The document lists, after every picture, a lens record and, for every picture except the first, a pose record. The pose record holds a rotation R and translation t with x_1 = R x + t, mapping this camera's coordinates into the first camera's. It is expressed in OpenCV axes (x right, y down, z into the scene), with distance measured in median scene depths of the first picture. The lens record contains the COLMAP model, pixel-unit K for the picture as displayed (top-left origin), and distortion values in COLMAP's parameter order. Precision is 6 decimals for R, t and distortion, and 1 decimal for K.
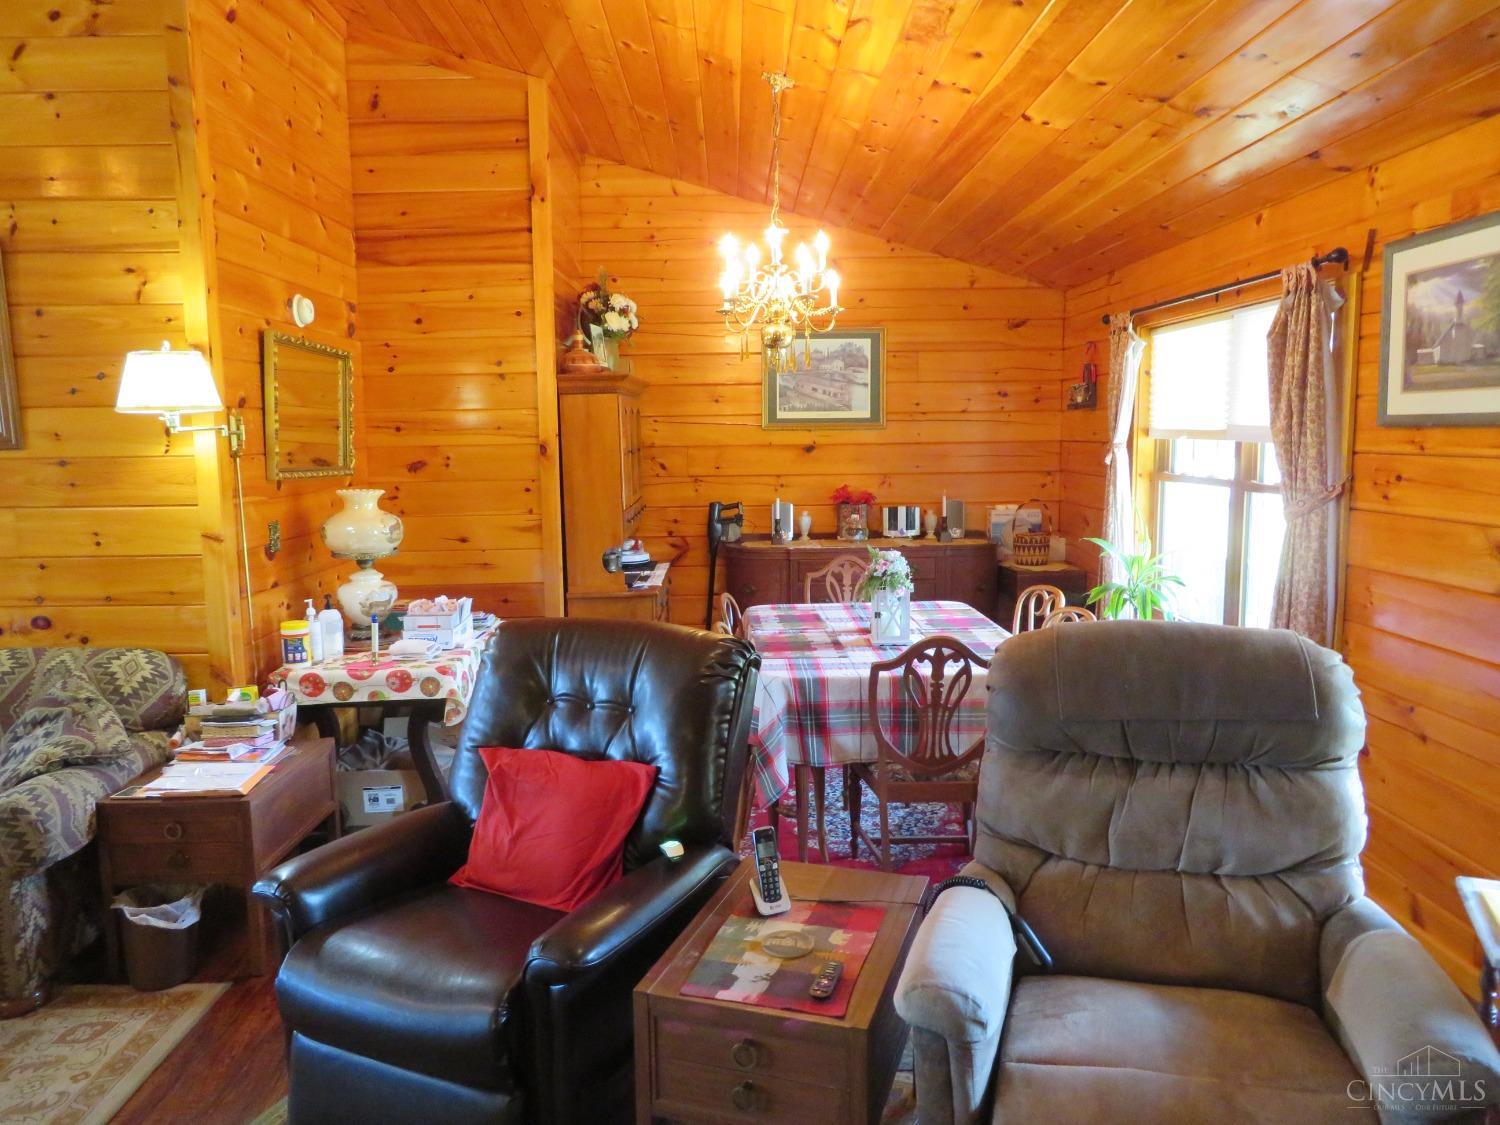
lens RADIAL K [[1070.0, 0, 750.1], [0, 1070.0, 559.0], [0, 0, 1]] dist [-0.010863, 0.001196]
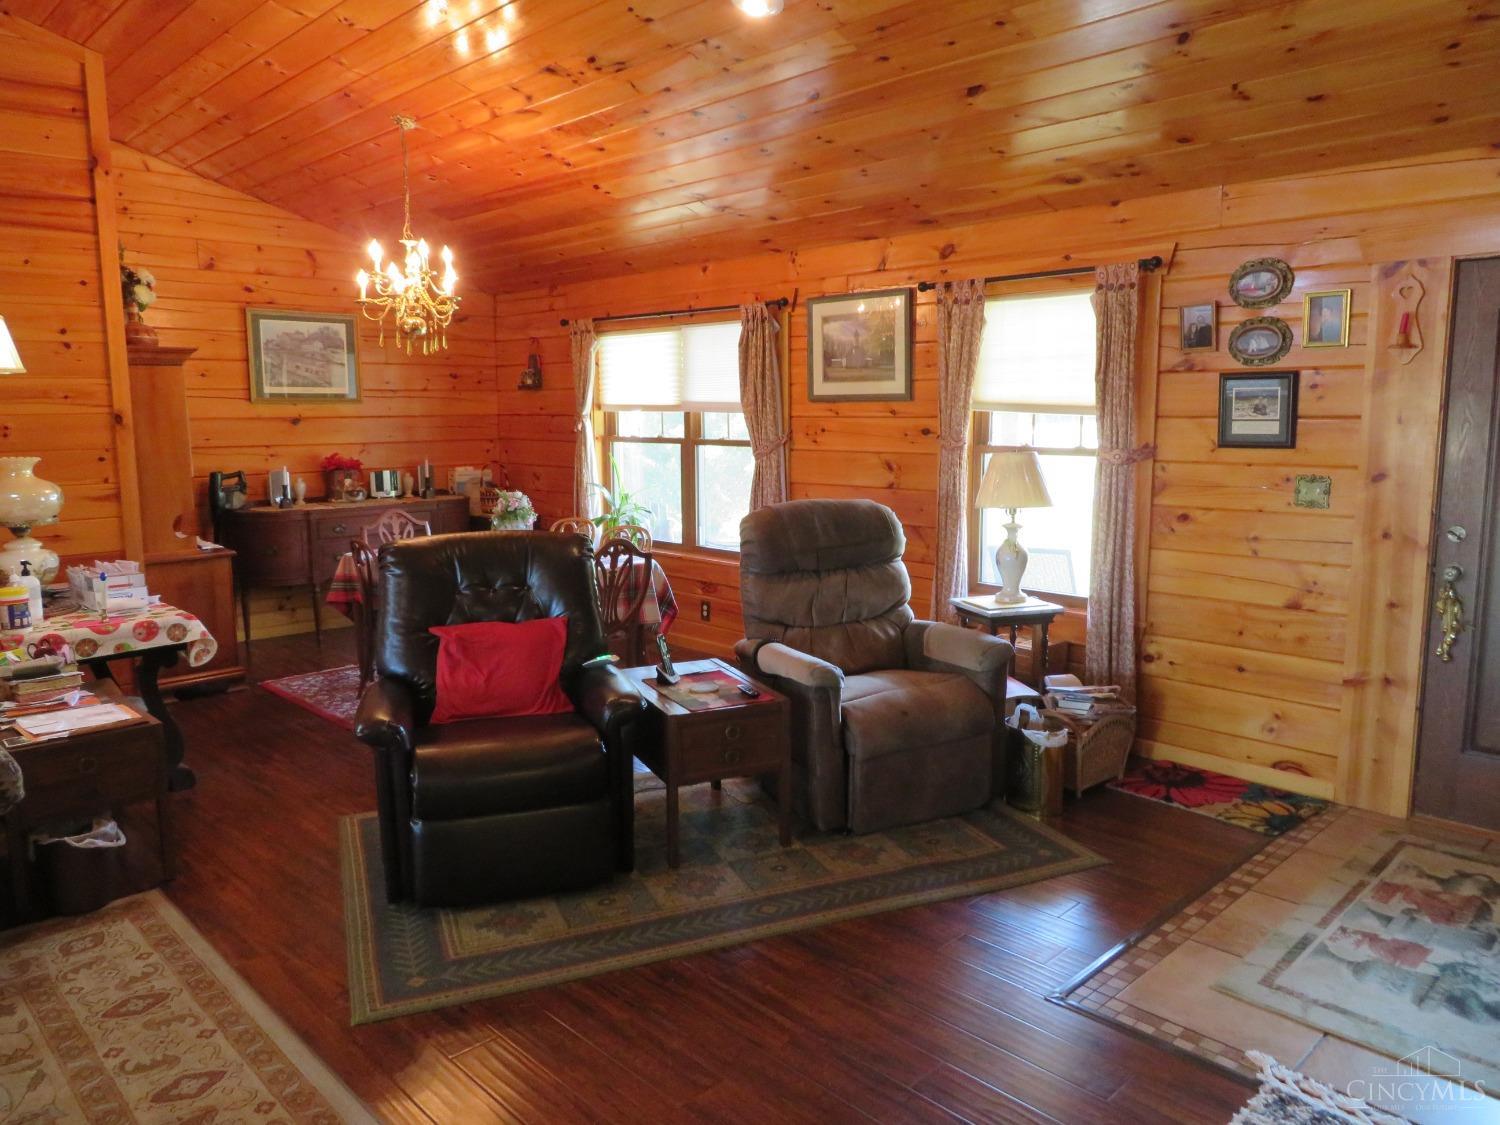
lens RADIAL K [[1070.0, 0, 748.9], [0, 1070.0, 551.3], [0, 0, 1]] dist [-0.010863, 0.001196]
pose [[0.733105, -0.082578, 0.675084, -0.570177], [0.077266, 0.996288, 0.037962, 0.038952], [-0.675712, 0.024331, 0.736764, -0.187666]]
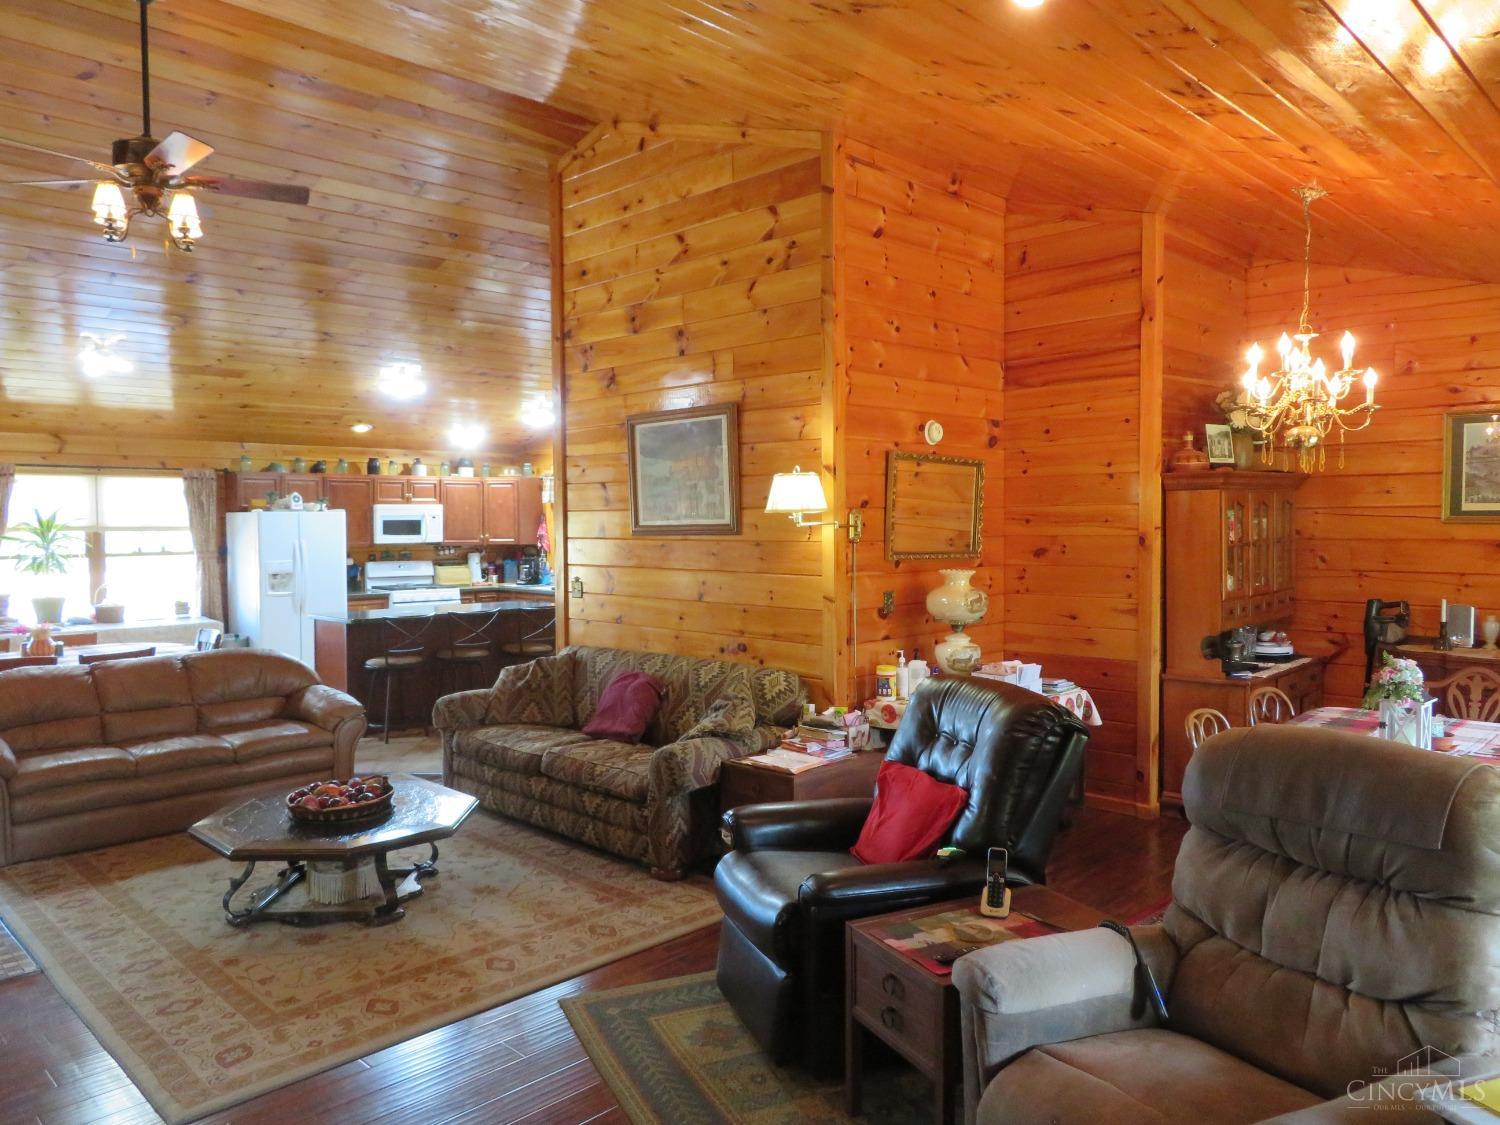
lens RADIAL K [[1070.0, 0, 749.5], [0, 1070.0, 560.7], [0, 0, 1]] dist [-0.010863, 0.001196]
pose [[0.698439, 0.036854, -0.714720, 0.397673], [-0.086795, 0.995664, -0.033477, -0.012530], [0.710387, 0.085416, 0.698609, -0.073186]]
